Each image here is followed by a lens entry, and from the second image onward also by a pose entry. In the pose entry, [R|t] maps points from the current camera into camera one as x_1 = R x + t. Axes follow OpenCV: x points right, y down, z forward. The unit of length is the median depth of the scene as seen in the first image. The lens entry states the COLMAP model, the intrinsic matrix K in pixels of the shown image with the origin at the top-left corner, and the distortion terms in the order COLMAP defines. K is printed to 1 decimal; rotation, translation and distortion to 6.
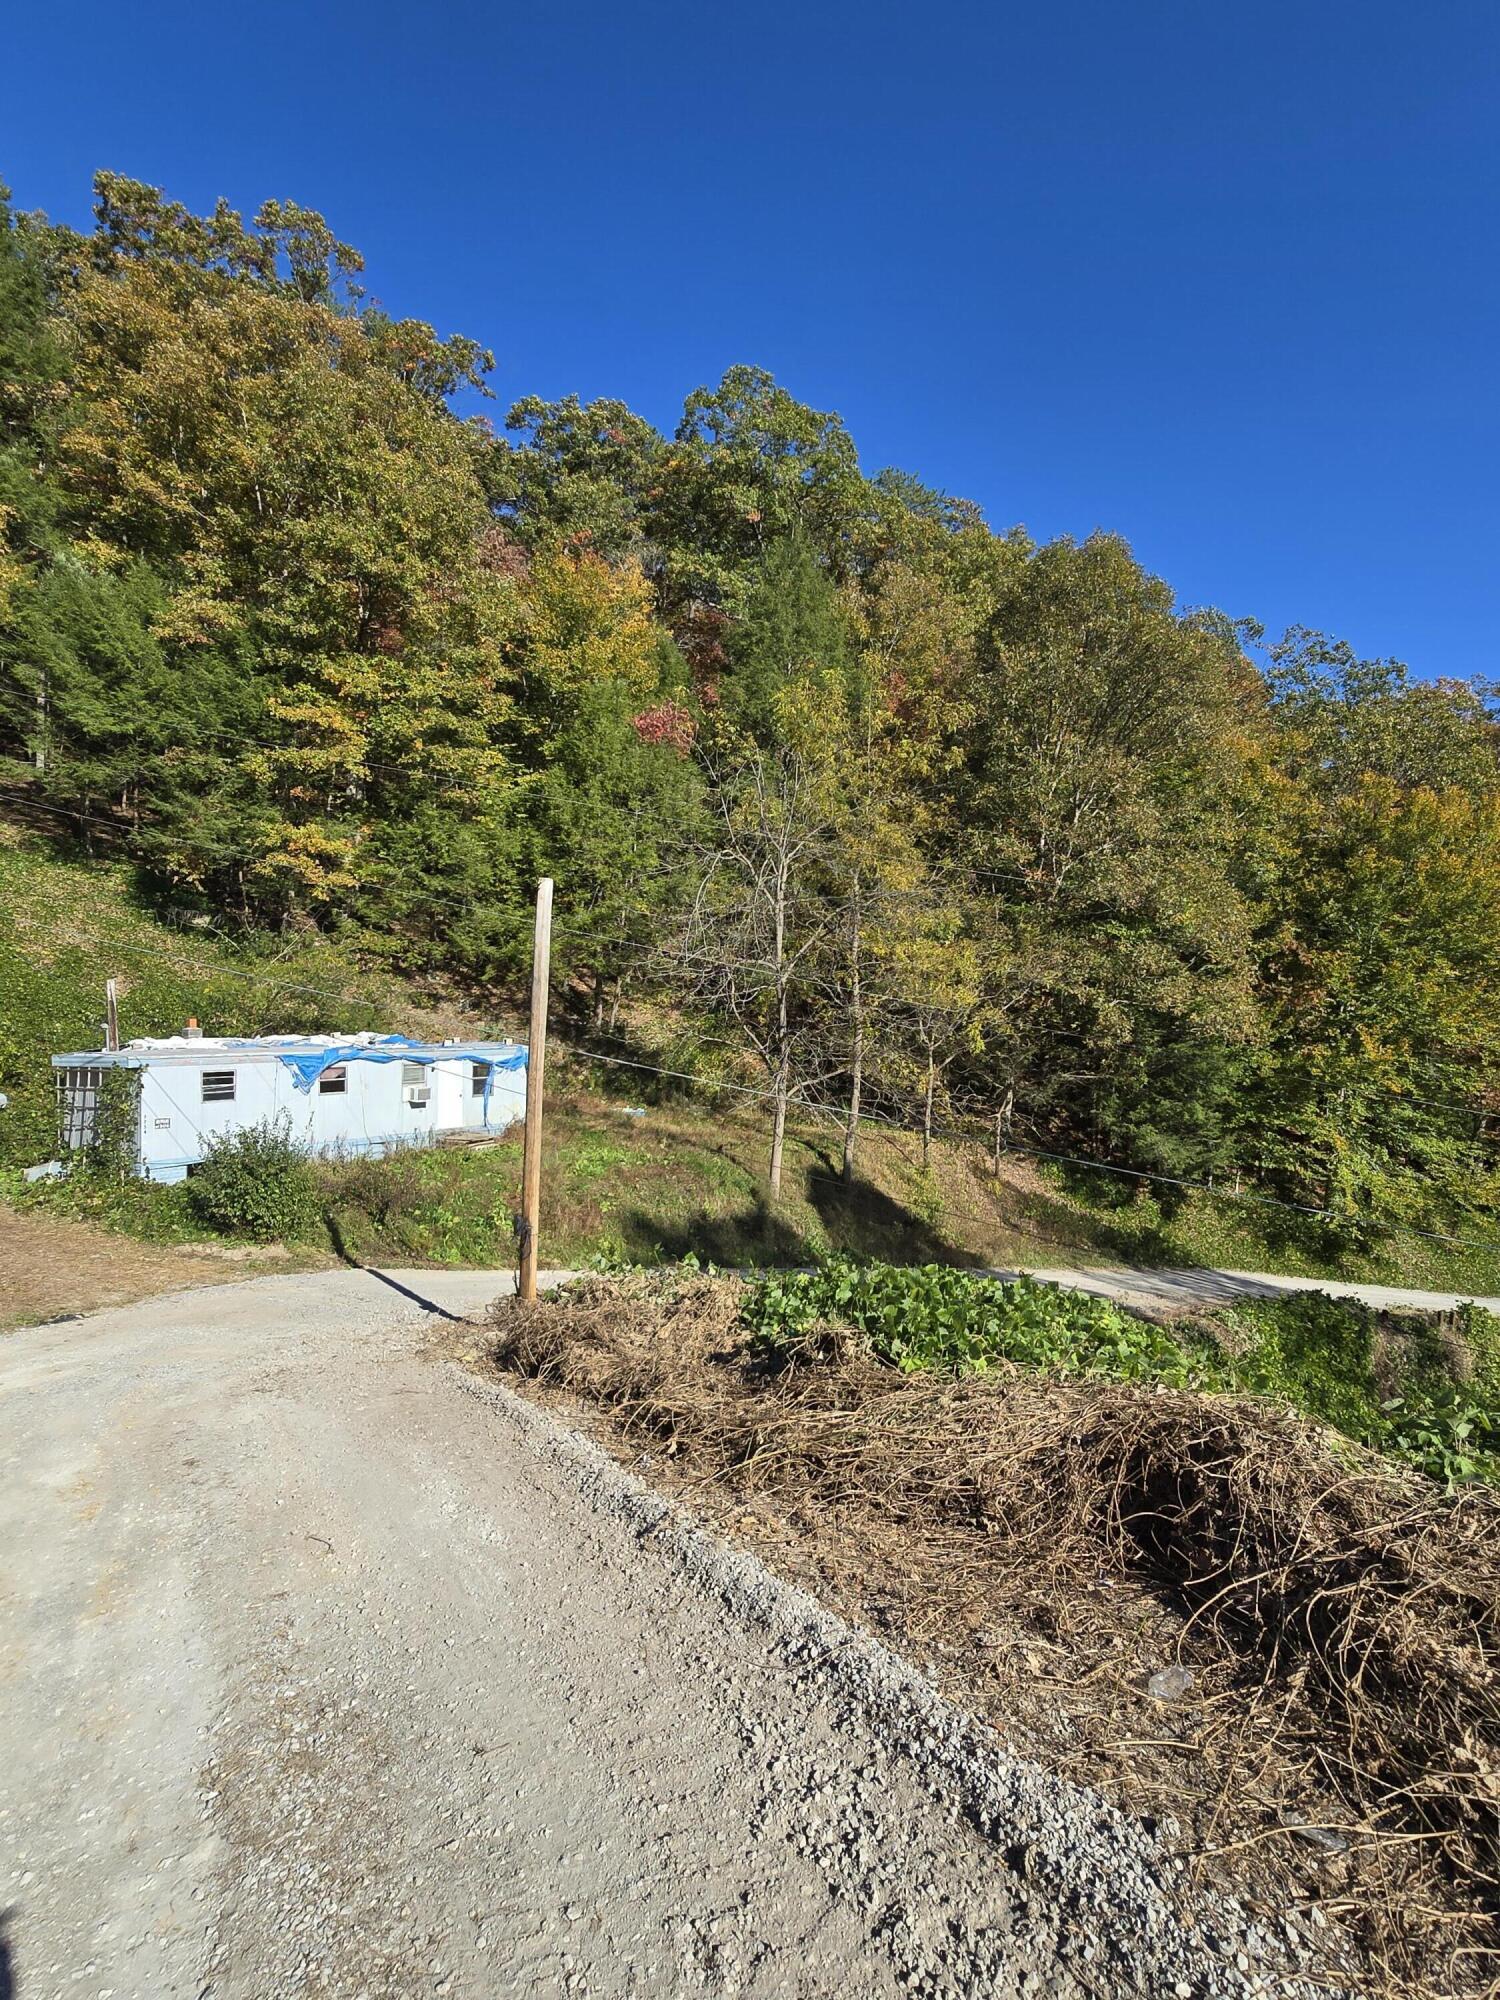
lens RADIAL K [[831.9, 0, 755.2], [0, 831.9, 989.8], [0, 0, 1]] dist [-0.001874, -0.000153]
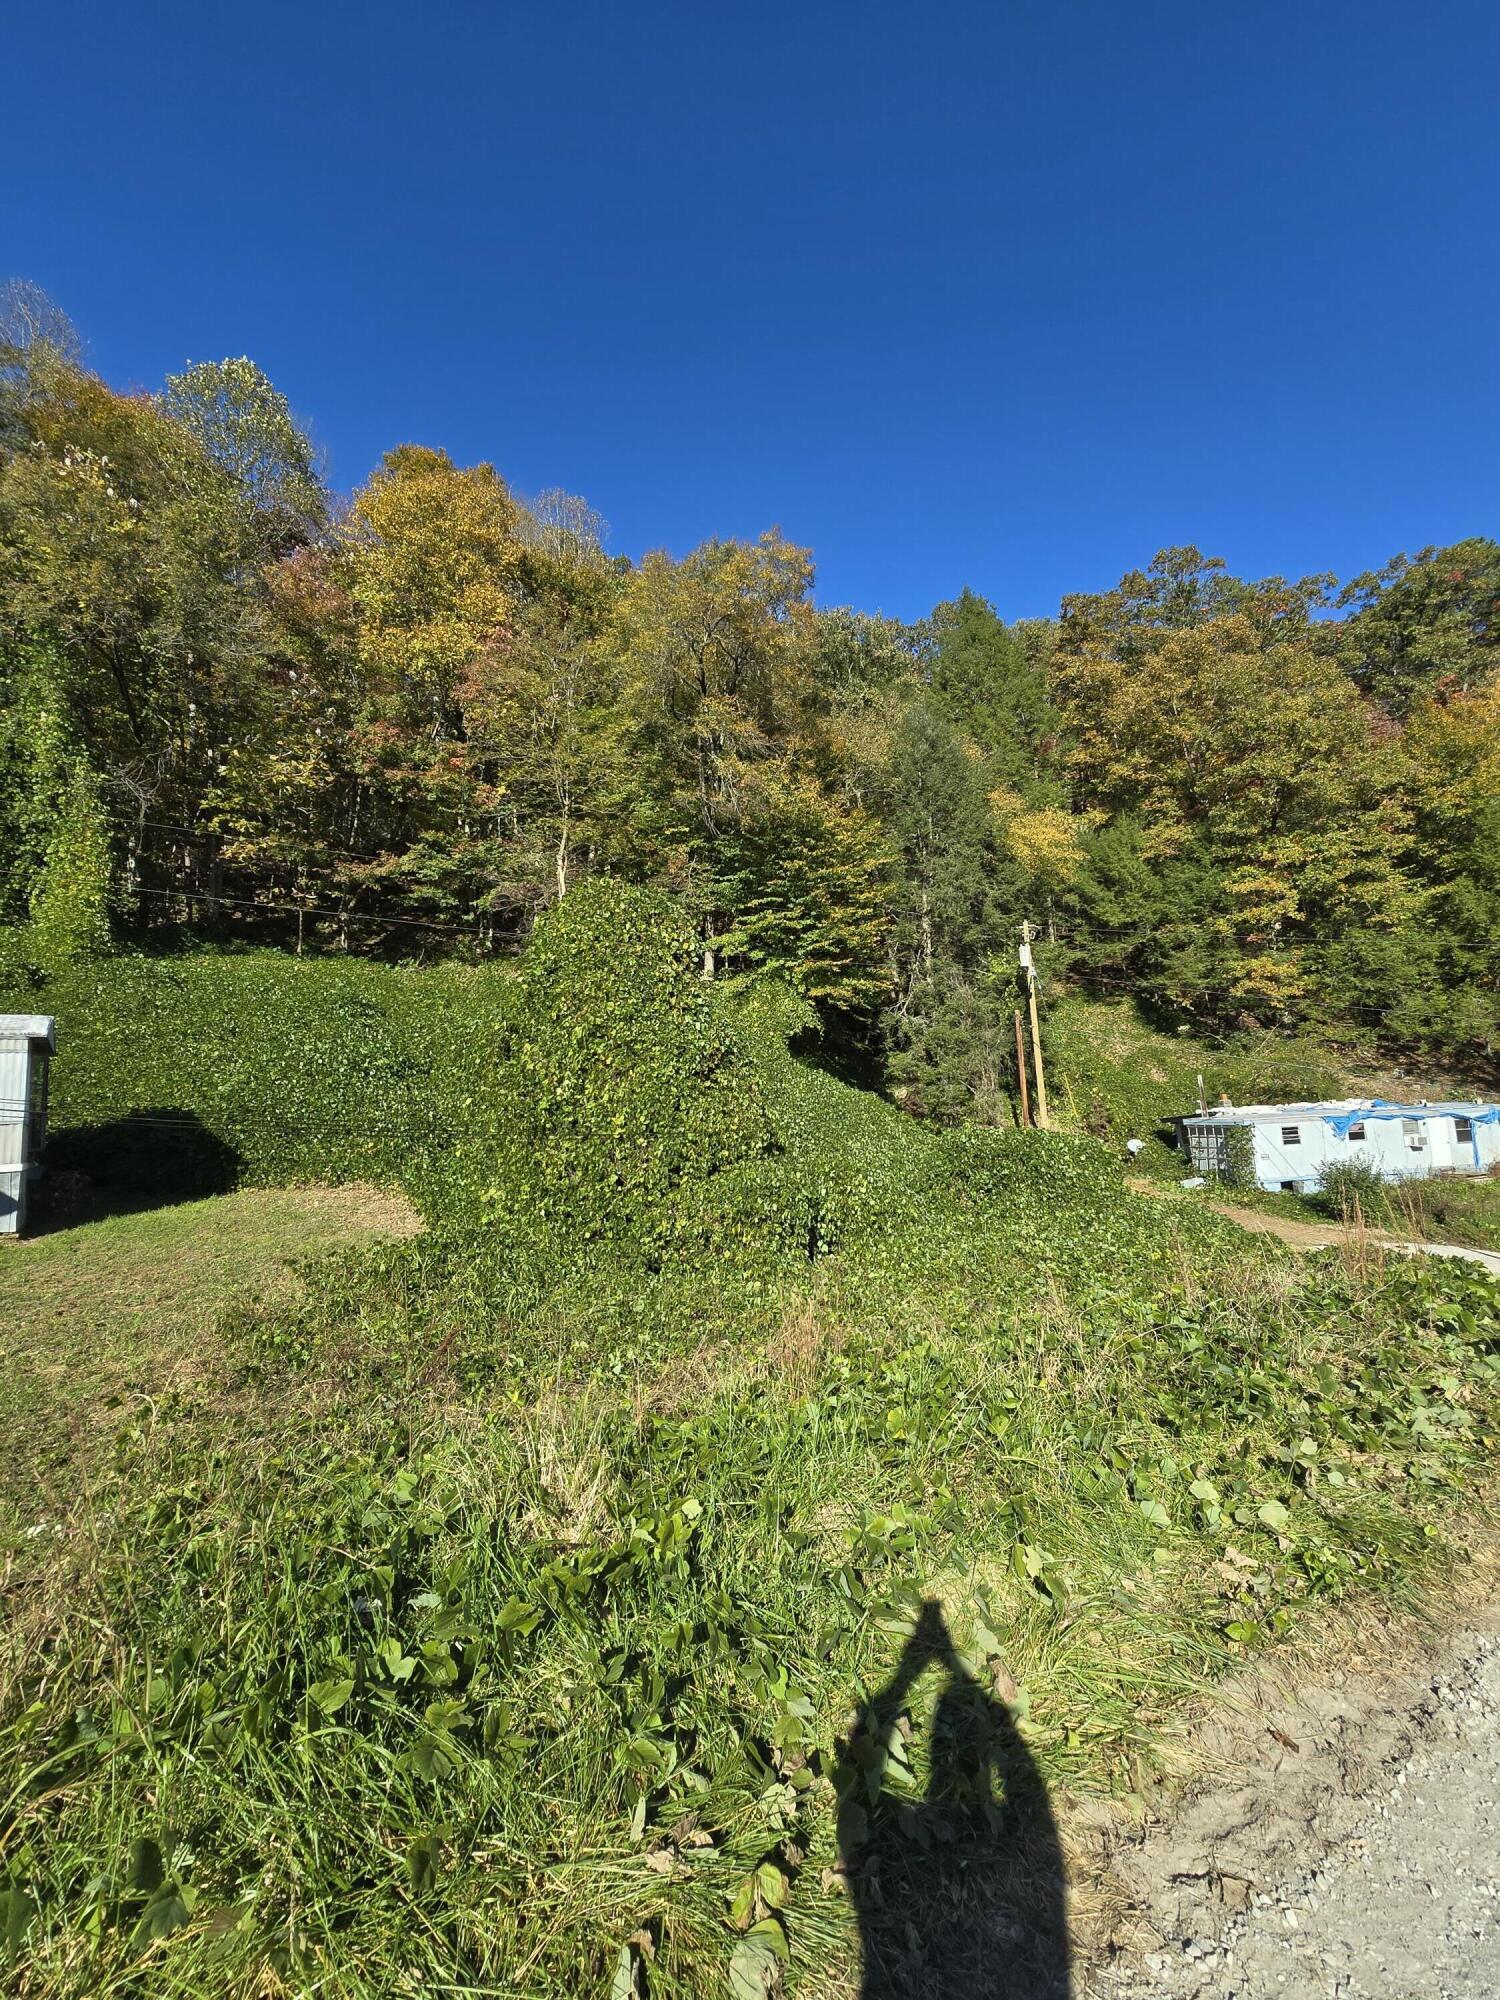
lens RADIAL K [[831.9, 0, 755.2], [0, 831.9, 989.8], [0, 0, 1]] dist [-0.001874, -0.000153]
pose [[0.688619, -0.128233, -0.713694, -0.110621], [0.083889, 0.991719, -0.097246, -0.074793], [0.720254, 0.007094, 0.693674, -0.682866]]
